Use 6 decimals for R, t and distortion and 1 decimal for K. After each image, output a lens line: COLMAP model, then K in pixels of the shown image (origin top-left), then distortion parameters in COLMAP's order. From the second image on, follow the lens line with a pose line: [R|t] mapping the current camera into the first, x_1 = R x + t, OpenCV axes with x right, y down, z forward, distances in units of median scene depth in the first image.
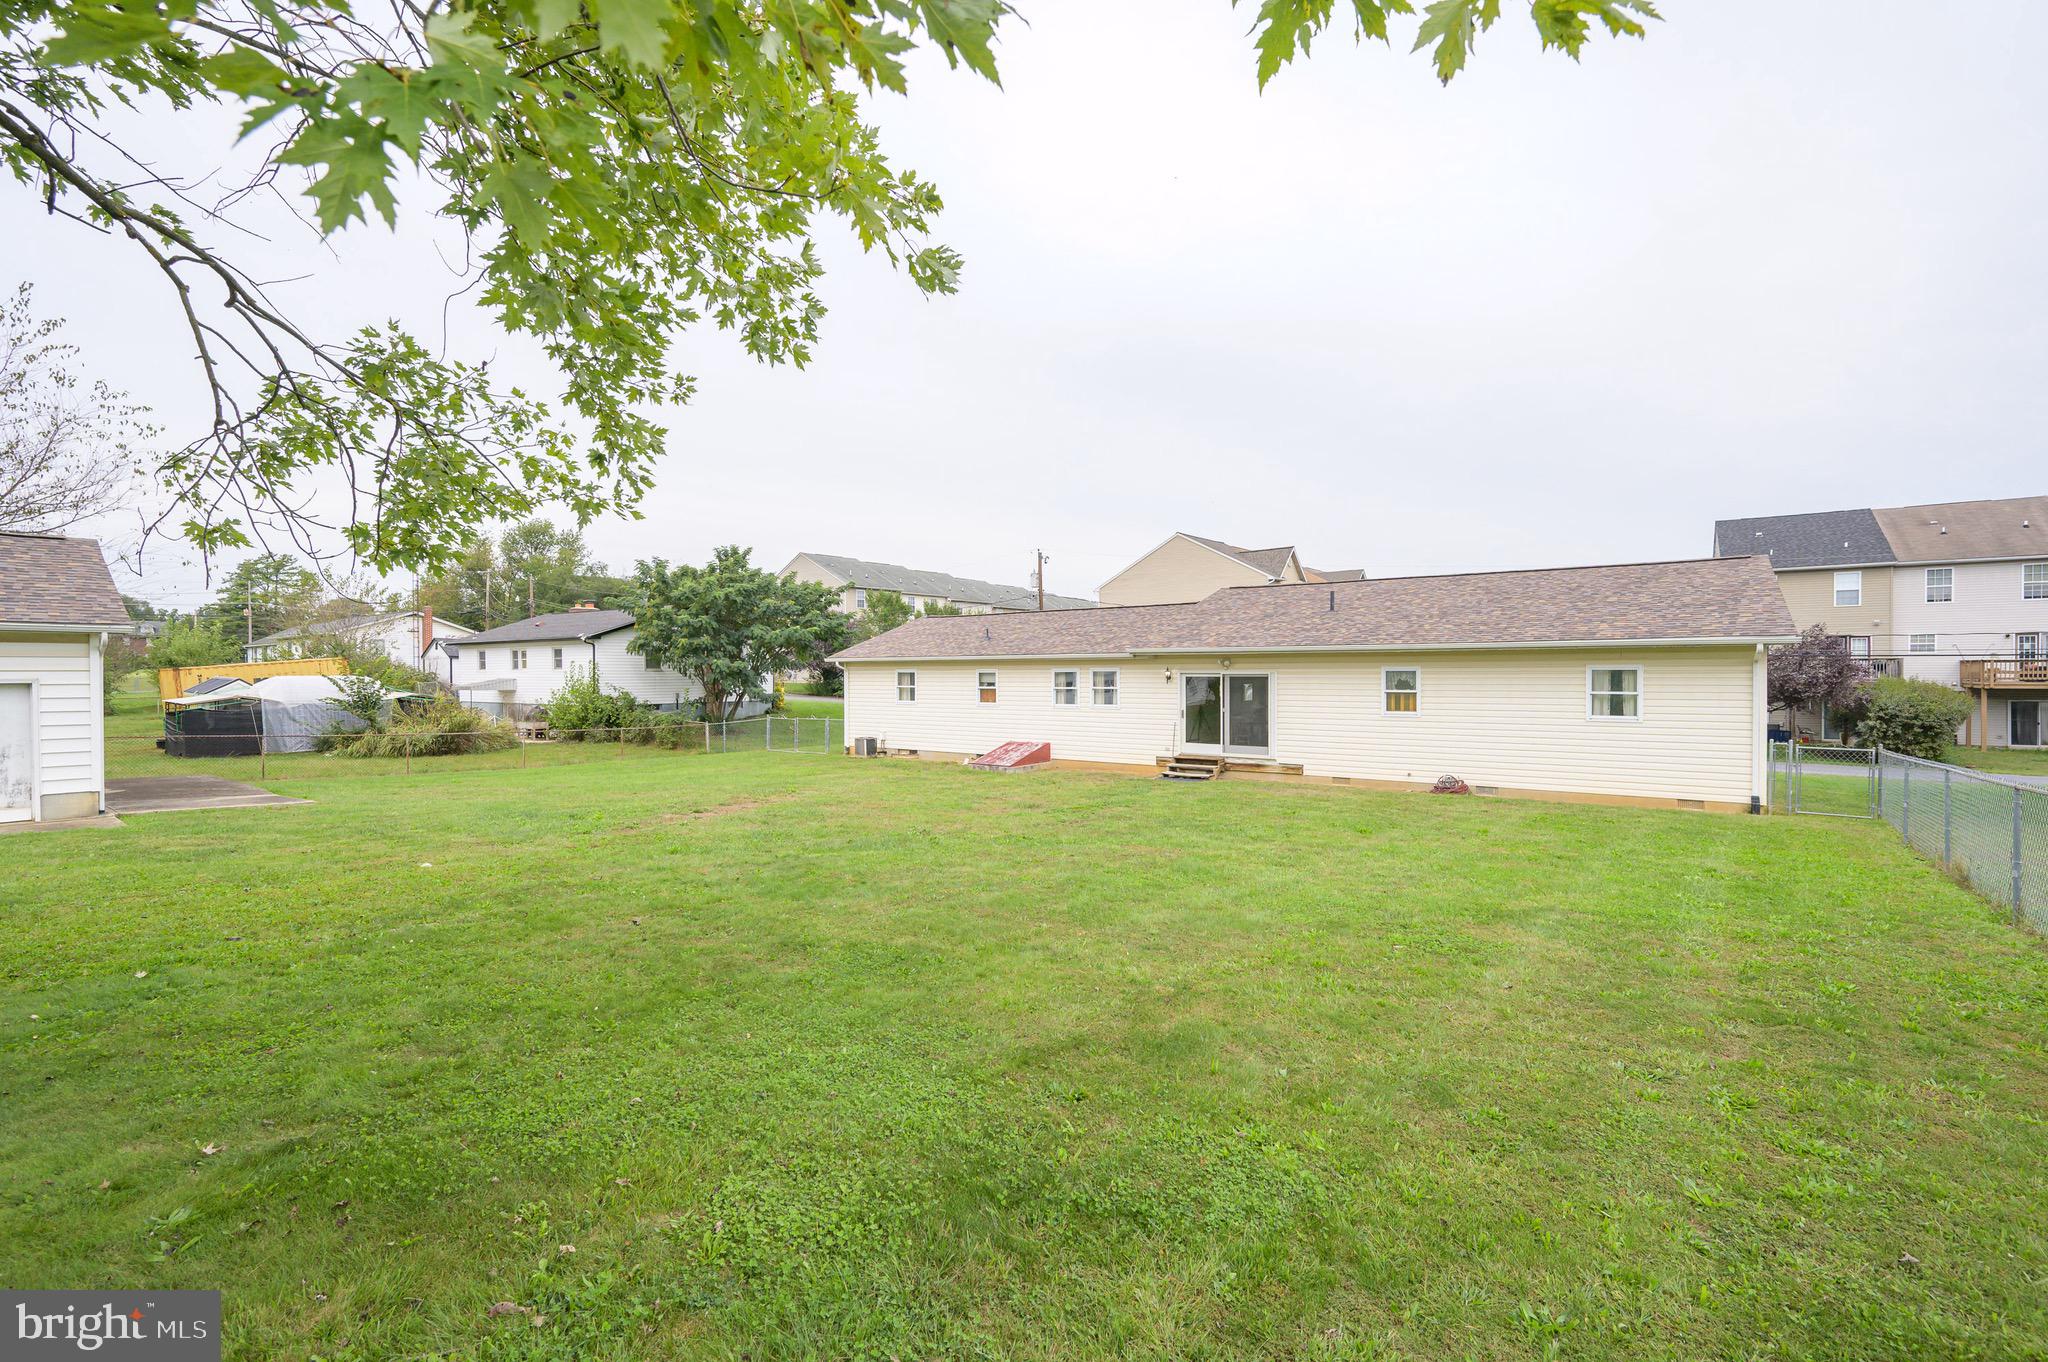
lens RADIAL K [[925.4, 0, 1032.5], [0, 925.4, 691.0], [0, 0, 1]] dist [0.001855, 0.000303]
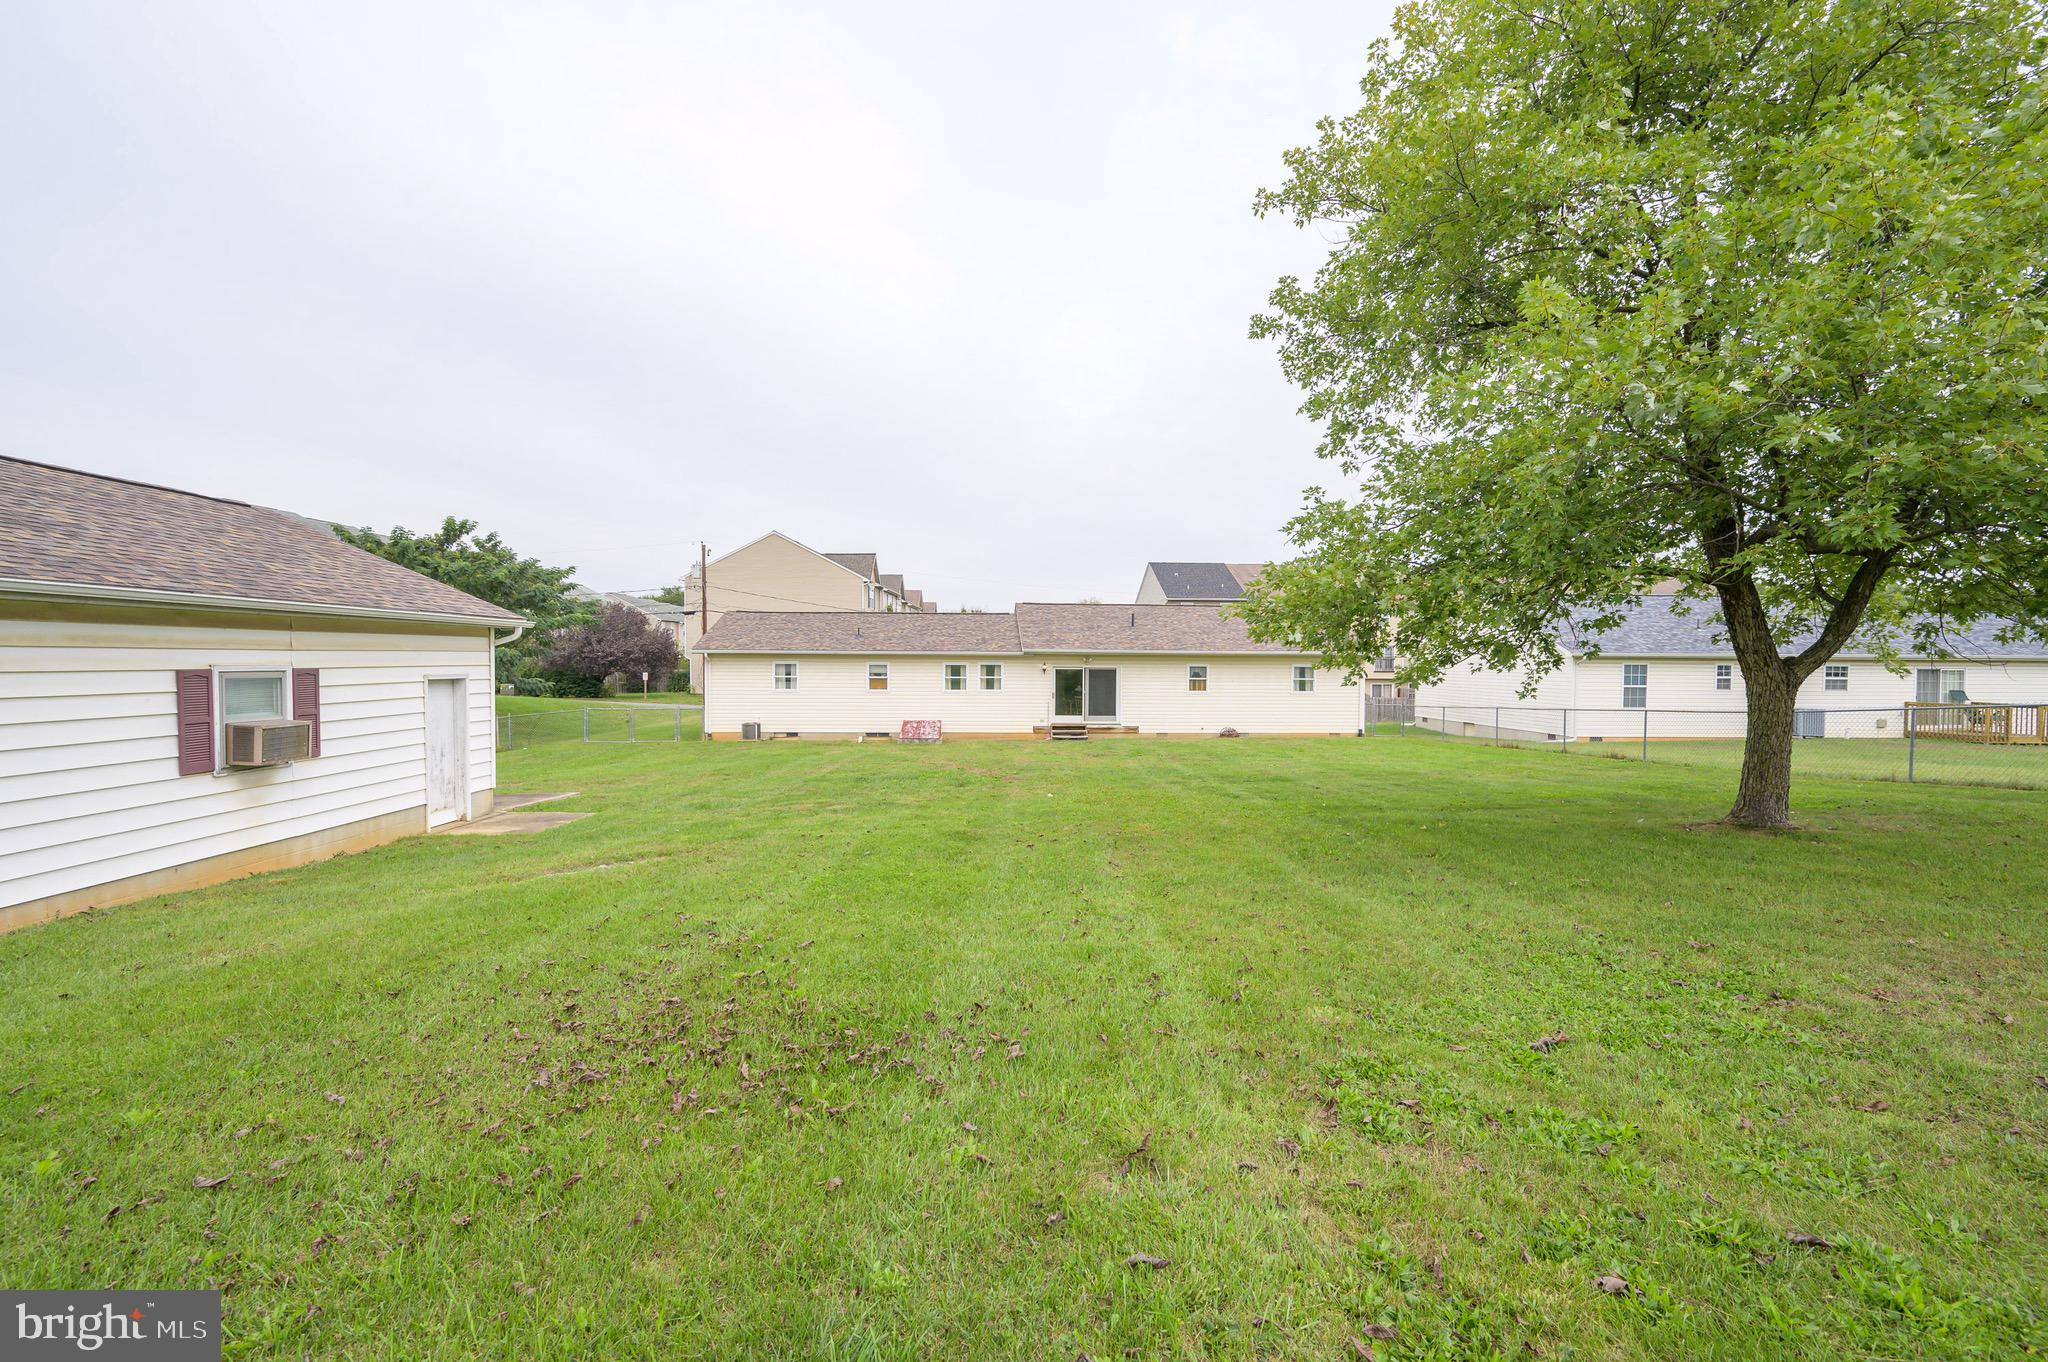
lens RADIAL K [[925.4, 0, 1032.5], [0, 925.4, 691.0], [0, 0, 1]] dist [0.001855, 0.000303]
pose [[0.769517, -0.014155, 0.638470, -0.787933], [0.005091, 0.999859, 0.016032, -0.005156], [-0.638606, -0.009087, 0.769480, -0.082943]]
